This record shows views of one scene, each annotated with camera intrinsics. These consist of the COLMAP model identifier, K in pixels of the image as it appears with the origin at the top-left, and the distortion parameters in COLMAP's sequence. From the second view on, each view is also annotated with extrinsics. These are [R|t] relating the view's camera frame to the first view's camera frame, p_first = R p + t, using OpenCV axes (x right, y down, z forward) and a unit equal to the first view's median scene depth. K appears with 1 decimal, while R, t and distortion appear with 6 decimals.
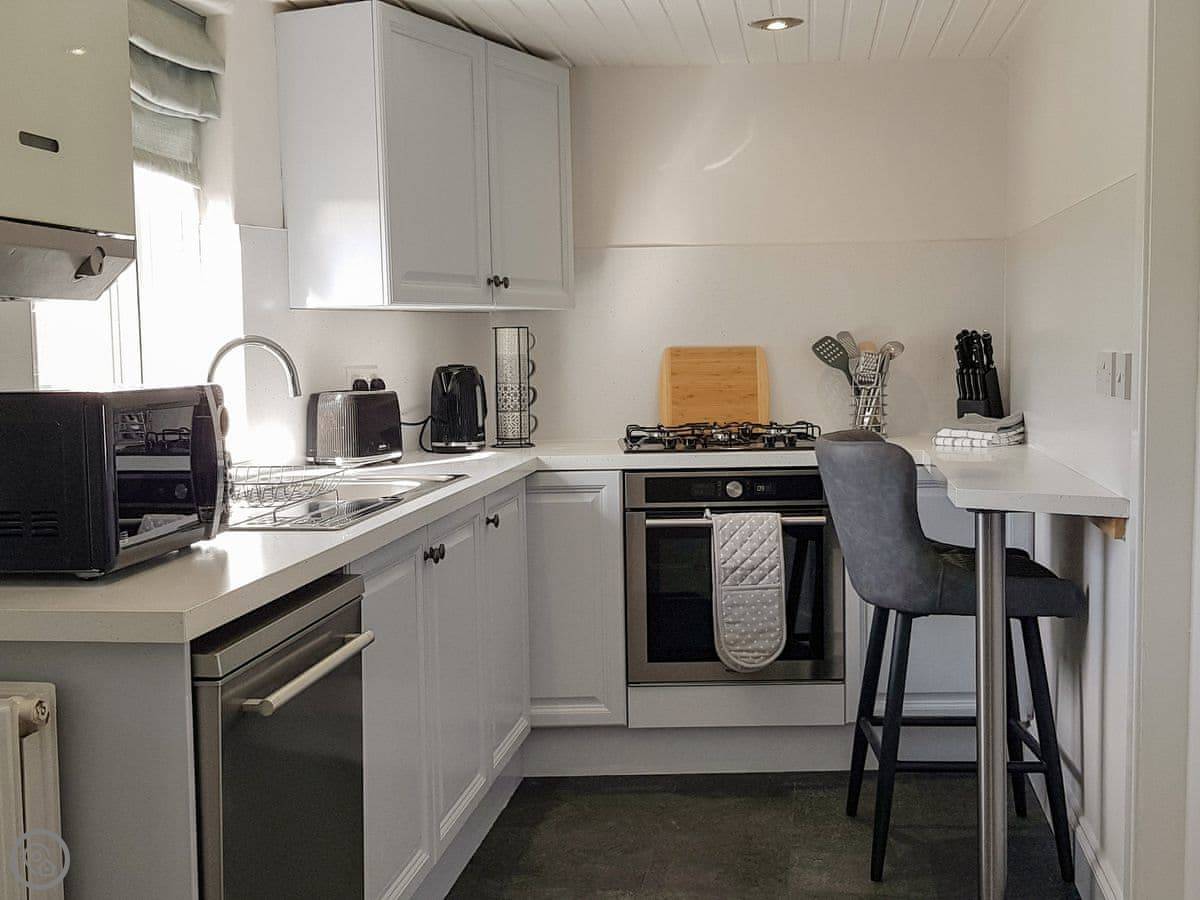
lens RADIAL K [[1681.5, 0, 662.5], [0, 1681.5, 452.4], [0, 0, 1]] dist [0.117901, -0.234925]
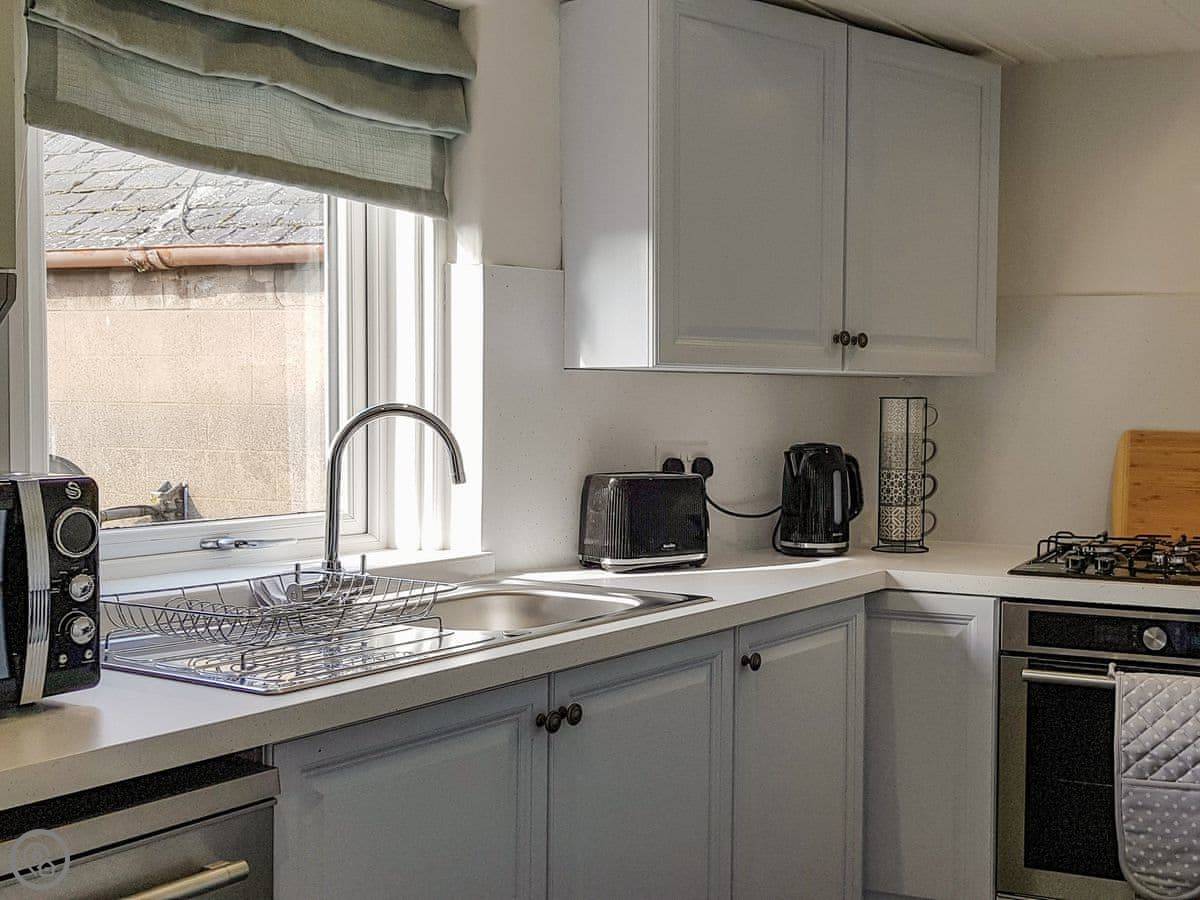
lens RADIAL K [[1681.5, 0, 662.5], [0, 1681.5, 452.4], [0, 0, 1]] dist [0.117901, -0.234925]
pose [[0.910413, 0.044616, -0.411288, 0.144727], [-0.057745, 0.998140, -0.019545, -0.030169], [0.409651, 0.041544, 0.911296, 0.271708]]
